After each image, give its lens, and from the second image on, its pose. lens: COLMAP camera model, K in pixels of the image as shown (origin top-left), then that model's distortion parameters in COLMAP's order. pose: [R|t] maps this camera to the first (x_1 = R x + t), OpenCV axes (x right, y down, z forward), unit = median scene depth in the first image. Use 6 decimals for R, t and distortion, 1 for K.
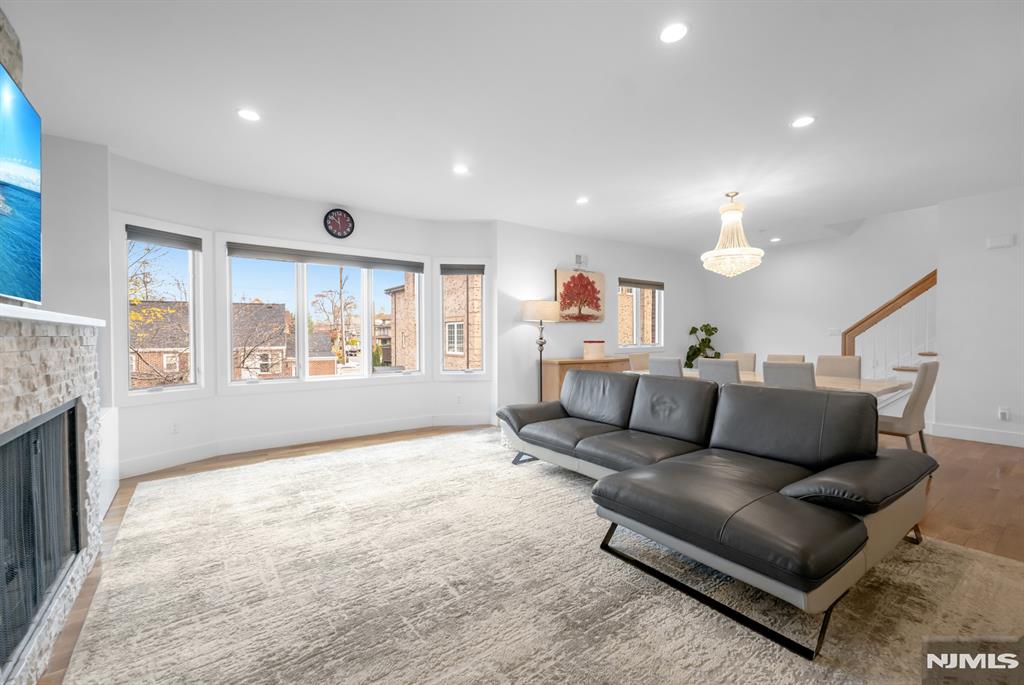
lens RADIAL K [[436.3, 0, 512.0], [0, 436.3, 342.5], [0, 0, 1]] dist [0.000075, -0.000038]
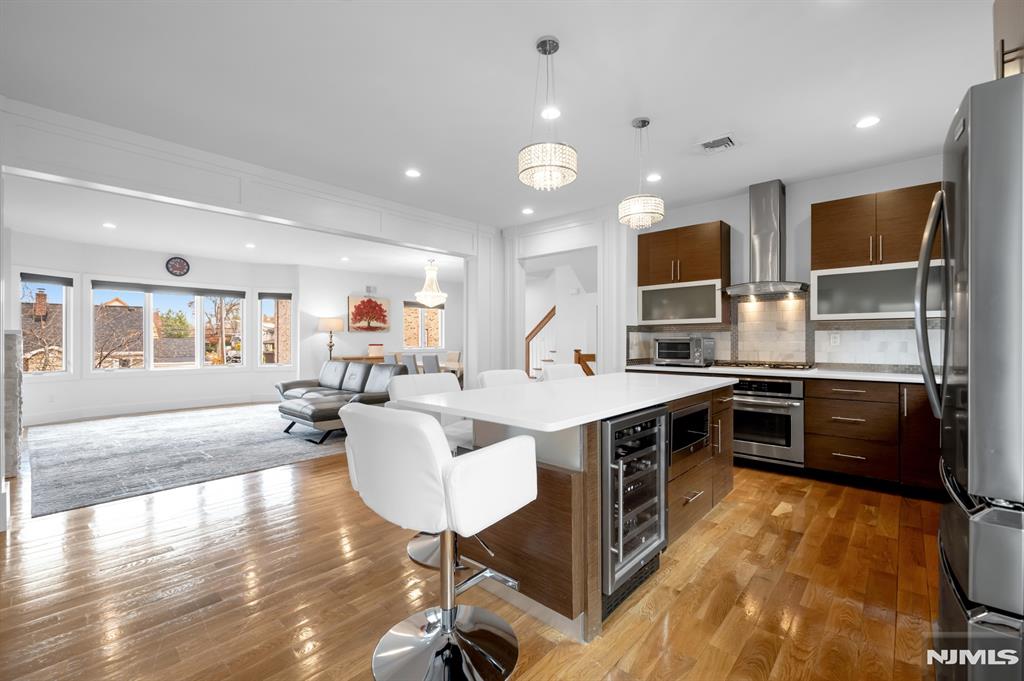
lens RADIAL K [[433.1, 0, 512.8], [0, 433.1, 336.6], [0, 0, 1]] dist [0.000034, 0.000062]
pose [[0.977092, 0.003804, 0.212785, 0.365026], [0.001676, 0.999672, -0.025566, 0.010056], [-0.212813, 0.025337, 0.976764, -0.617236]]
